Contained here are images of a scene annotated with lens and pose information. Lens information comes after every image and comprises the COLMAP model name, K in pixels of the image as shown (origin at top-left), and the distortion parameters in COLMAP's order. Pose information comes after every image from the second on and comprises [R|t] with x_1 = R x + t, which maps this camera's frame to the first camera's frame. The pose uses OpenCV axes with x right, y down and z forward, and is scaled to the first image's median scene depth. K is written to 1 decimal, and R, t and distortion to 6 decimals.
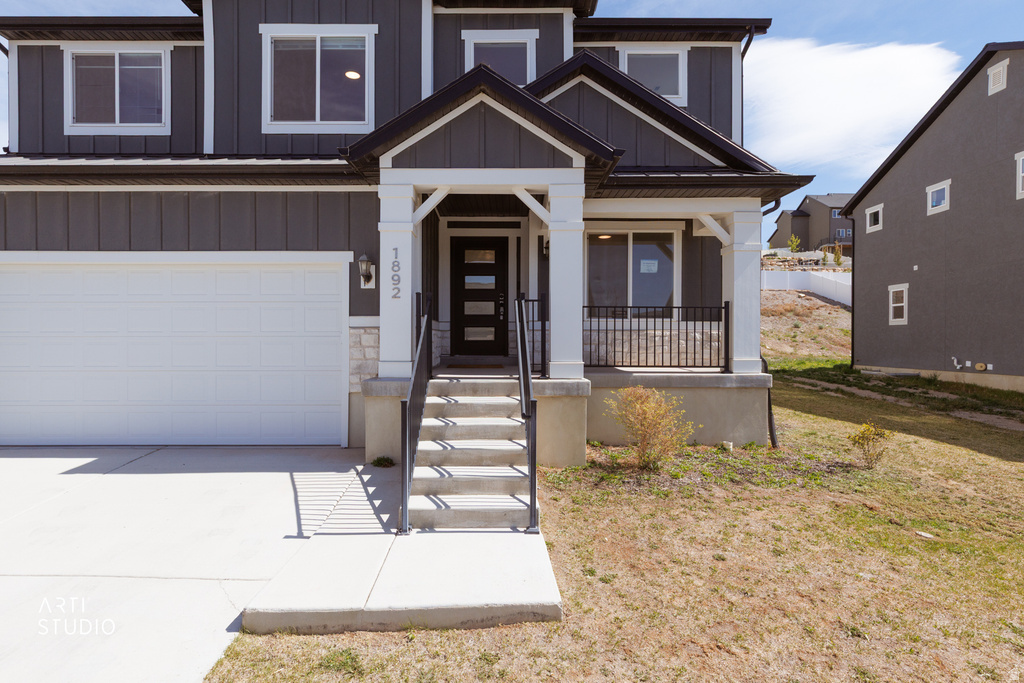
lens RADIAL K [[532.5, 0, 516.7], [0, 532.5, 332.8], [0, 0, 1]] dist [-0.017058, 0.003878]
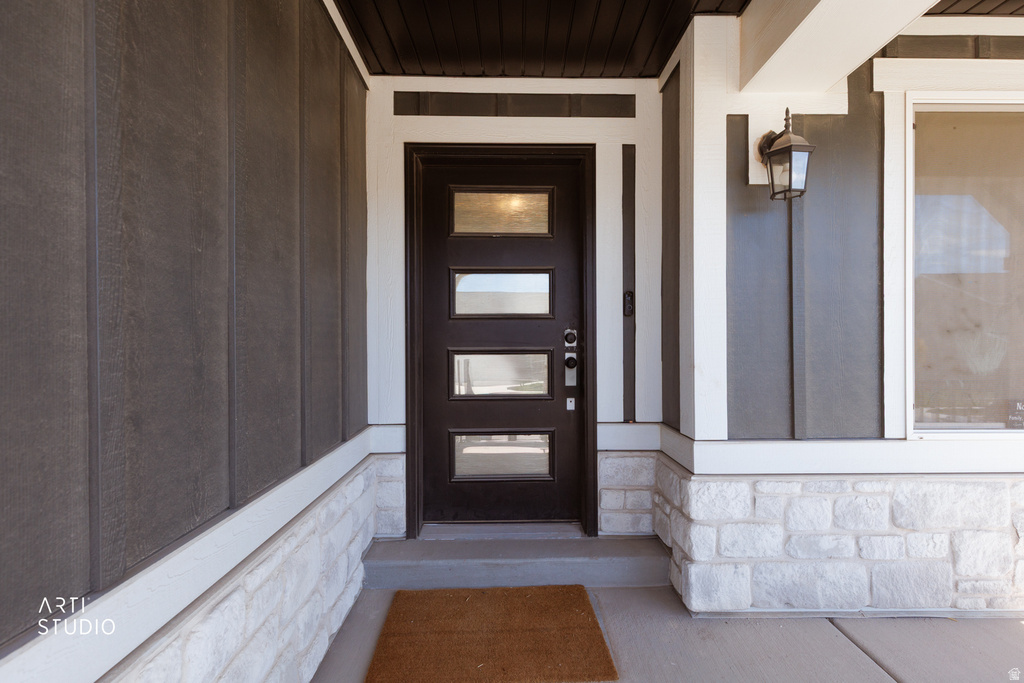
lens RADIAL K [[462.8, 0, 515.0], [0, 462.8, 342.3], [0, 0, 1]] dist [0.004394, -0.000934]
pose [[0.999981, -0.005980, -0.001741, -0.061239], [0.005971, 0.999969, -0.005047, -0.064486], [0.001771, 0.005036, 0.999986, 0.727809]]
